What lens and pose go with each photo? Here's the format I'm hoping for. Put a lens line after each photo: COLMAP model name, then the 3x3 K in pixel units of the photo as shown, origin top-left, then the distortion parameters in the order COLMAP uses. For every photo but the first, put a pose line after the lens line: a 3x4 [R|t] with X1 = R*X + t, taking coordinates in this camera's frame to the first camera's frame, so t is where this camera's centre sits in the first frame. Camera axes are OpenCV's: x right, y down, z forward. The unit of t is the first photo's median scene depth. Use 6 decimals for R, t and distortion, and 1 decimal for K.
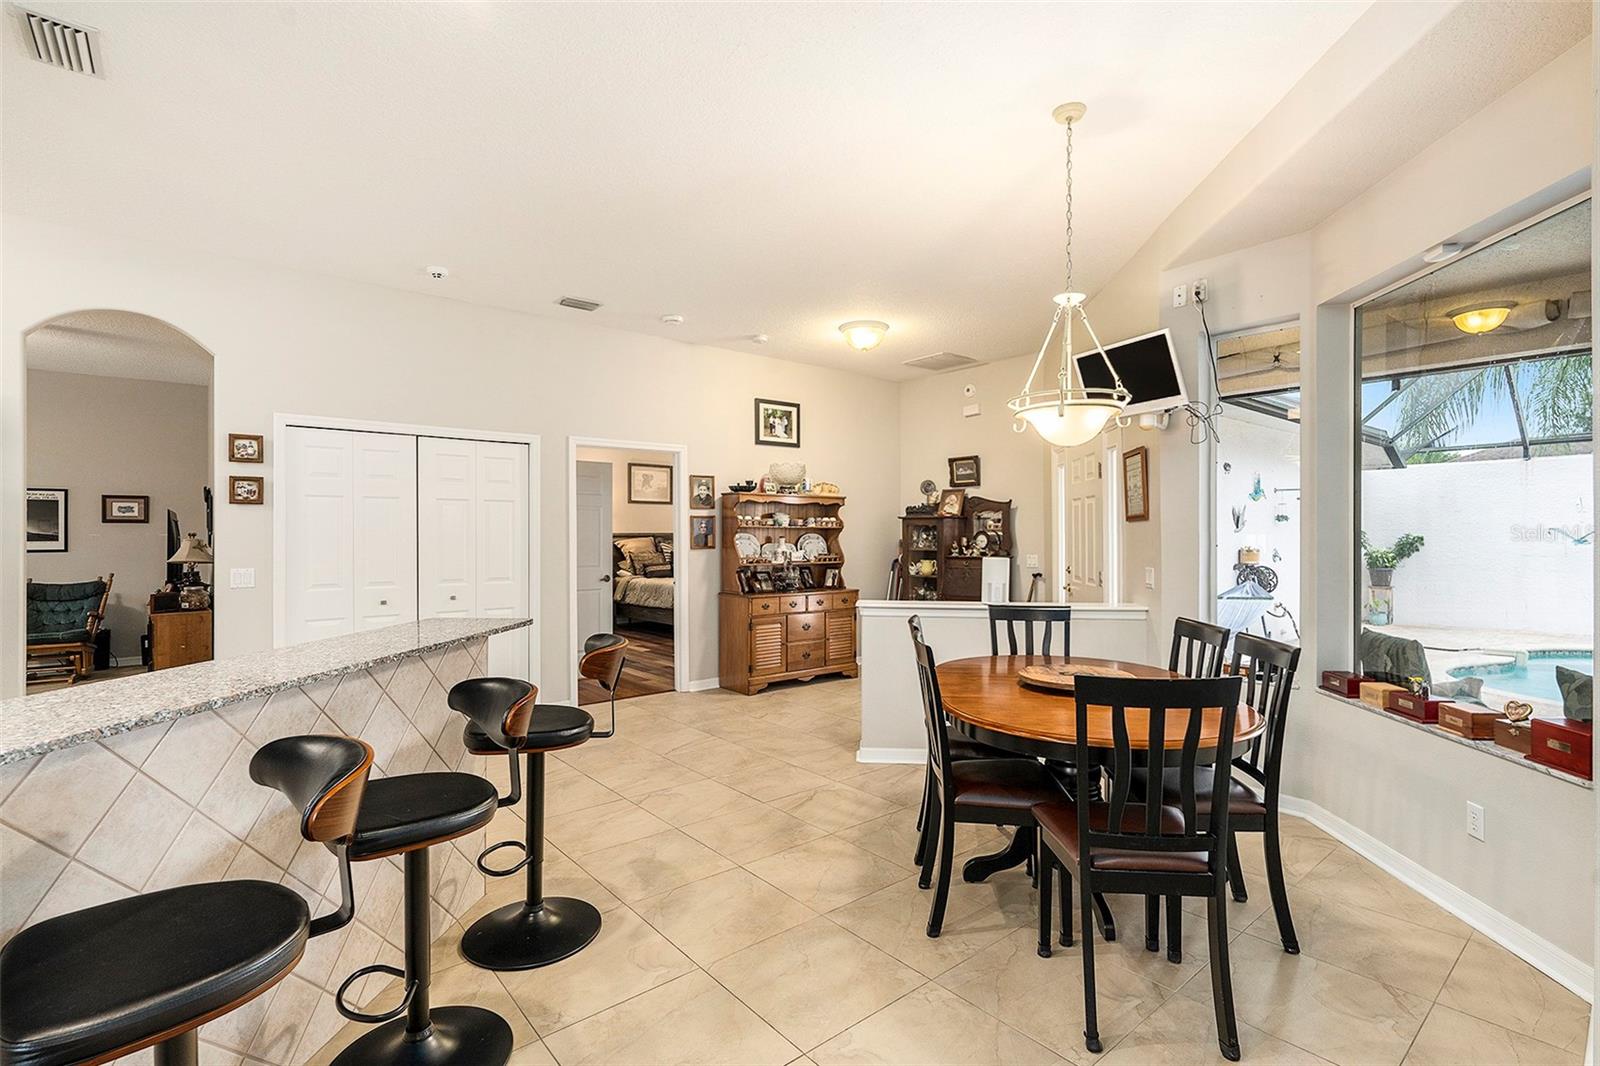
lens RADIAL K [[739.2, 0, 809.0], [0, 739.2, 528.7], [0, 0, 1]] dist [-0.000587, -0.000322]
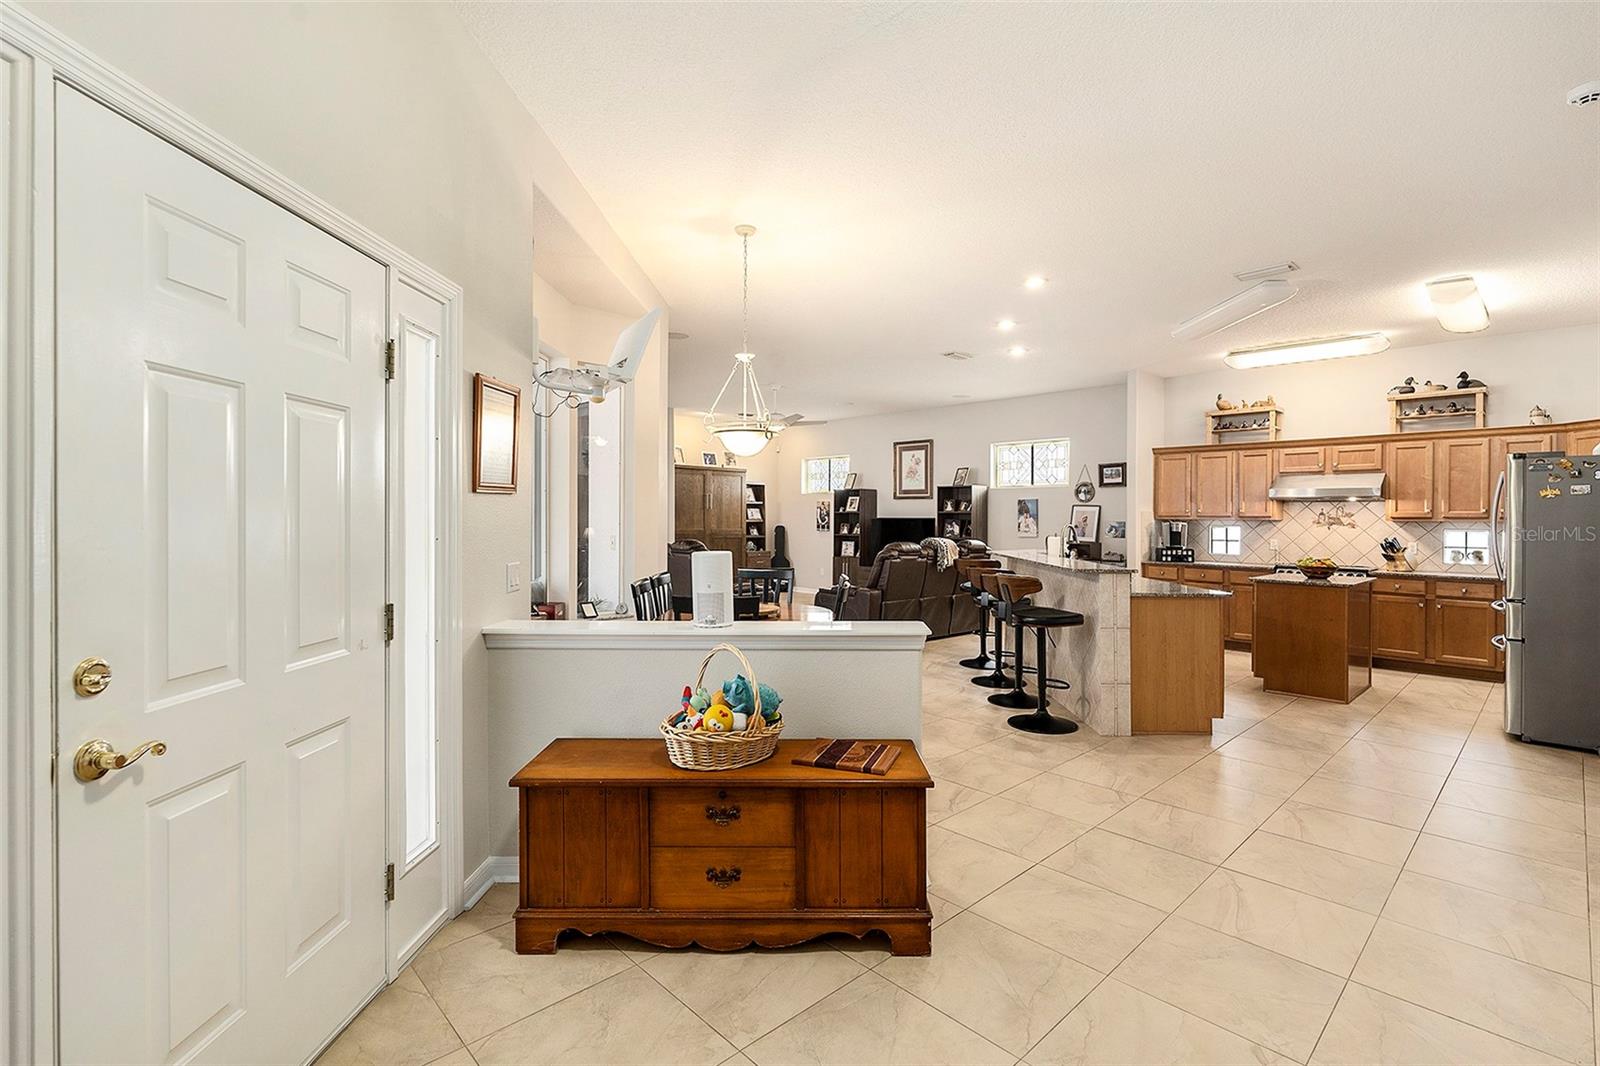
lens RADIAL K [[740.7, 0, 775.3], [0, 740.7, 525.3], [0, 0, 1]] dist [0.000223, -0.000096]
pose [[-0.999061, -0.002055, -0.043272, 0.141578], [-0.002221, 0.999990, 0.003787, 0.008465], [0.043264, 0.003880, -0.999056, 1.072236]]
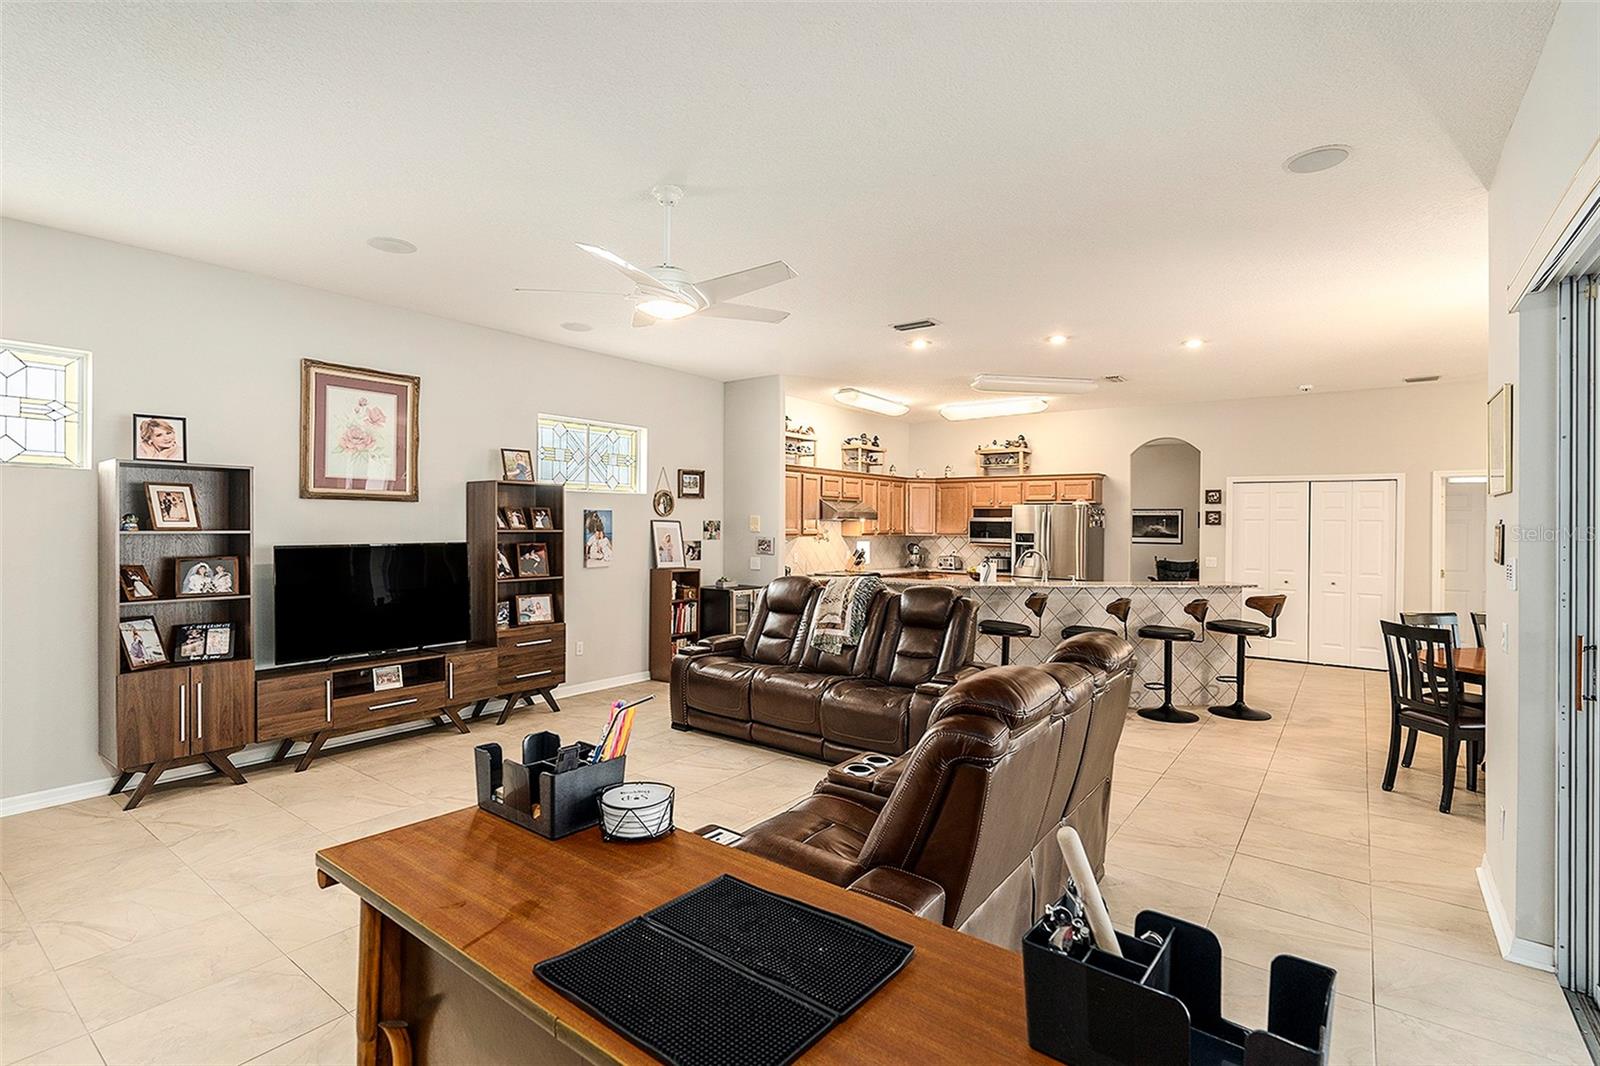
lens RADIAL K [[745.6, 0, 803.0], [0, 745.6, 540.1], [0, 0, 1]] dist [-0.001540, -0.000191]
pose [[0.233465, 0.030208, -0.971896, 0.597065], [-0.004675, 0.999541, 0.029945, -0.029915], [0.972354, -0.002448, 0.233499, -0.347872]]
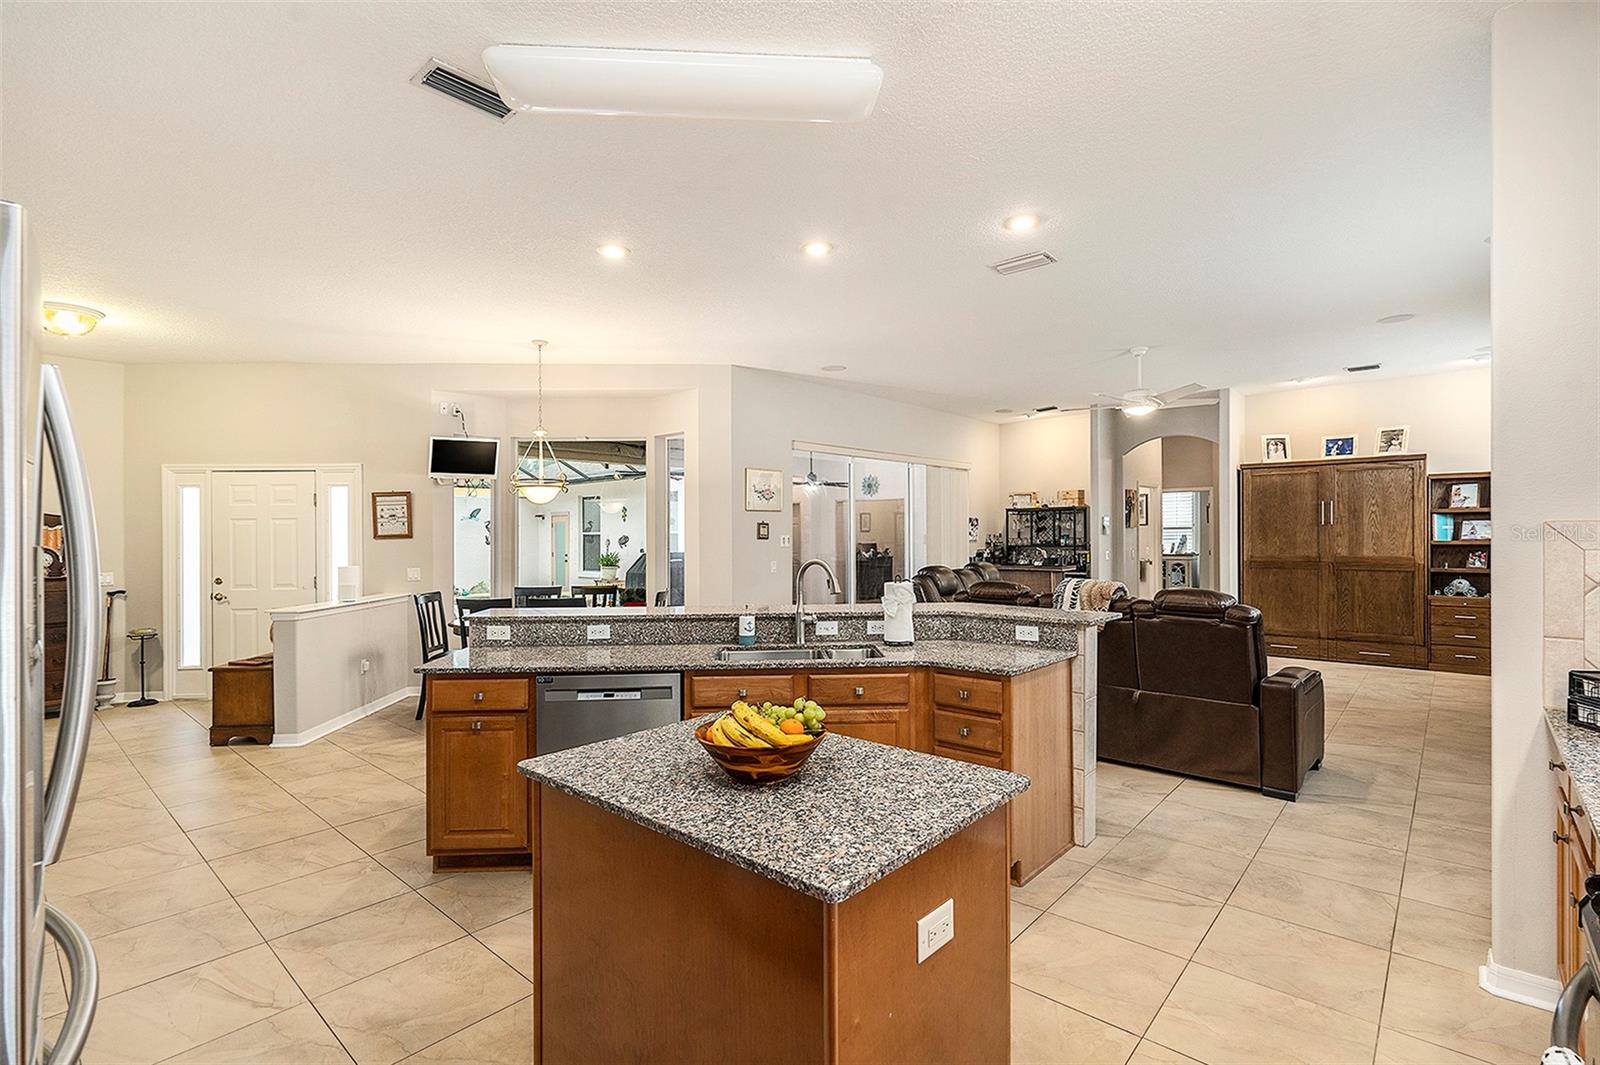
lens RADIAL K [[723.2, 0, 817.9], [0, 723.2, 542.3], [0, 0, 1]] dist [0.001736, 0.000072]
pose [[-0.162334, -0.005761, 0.986719, -0.777757], [0.003887, 0.999971, 0.006478, -0.006081], [-0.986728, 0.004887, -0.162307, 0.243915]]
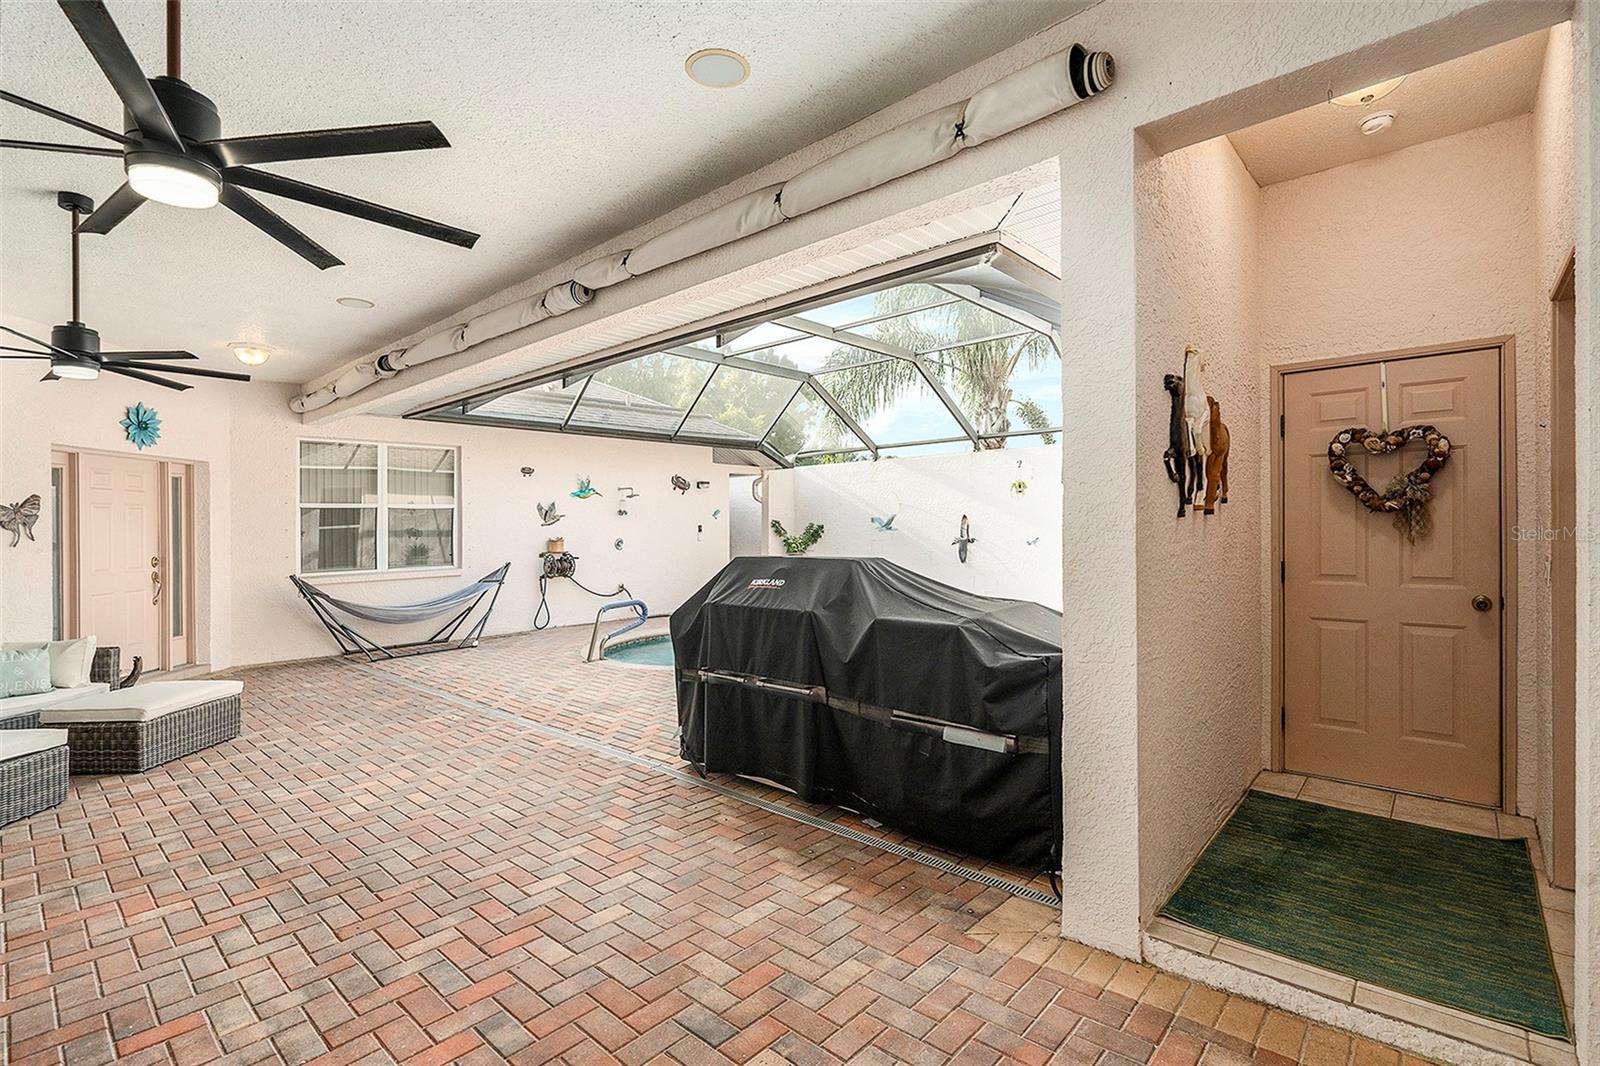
lens RADIAL K [[739.2, 0, 809.0], [0, 739.2, 528.7], [0, 0, 1]] dist [-0.000587, -0.000322]
pose [[0.989511, -0.013706, 0.143808, 1.050095], [0.011629, 0.999816, 0.015273, -0.004173], [-0.143991, -0.013440, 0.989488, -0.304186]]
